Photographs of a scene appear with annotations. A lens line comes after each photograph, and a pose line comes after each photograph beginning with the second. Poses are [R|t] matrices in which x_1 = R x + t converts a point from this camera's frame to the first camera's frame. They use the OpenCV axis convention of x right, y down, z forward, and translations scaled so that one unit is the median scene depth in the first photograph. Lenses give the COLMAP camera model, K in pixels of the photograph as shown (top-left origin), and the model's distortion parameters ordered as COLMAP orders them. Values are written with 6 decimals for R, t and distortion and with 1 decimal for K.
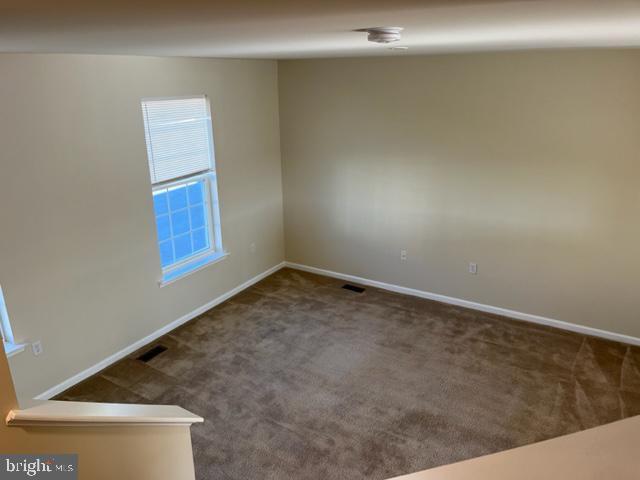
lens RADIAL K [[493.1, 0, 321.8], [0, 493.1, 235.3], [0, 0, 1]] dist [0.095125, -0.122117]
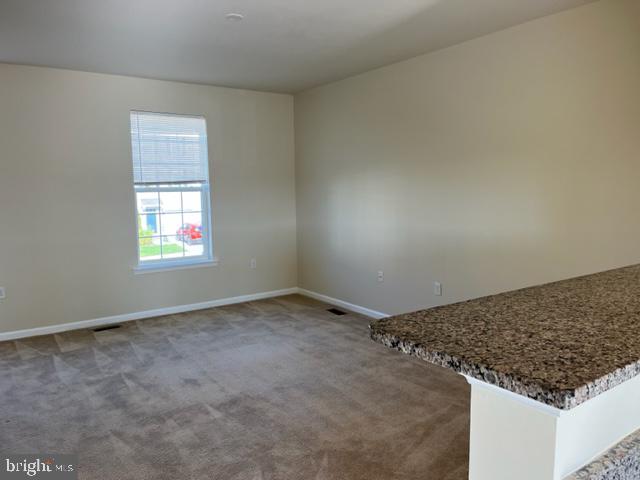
lens RADIAL K [[493.1, 0, 321.8], [0, 493.1, 235.3], [0, 0, 1]] dist [0.095125, -0.122117]
pose [[0.912671, 0.034136, -0.407267, 0.471468], [-0.116222, 0.977041, -0.178557, 0.154043], [0.391821, 0.210297, 0.895685, 0.124168]]
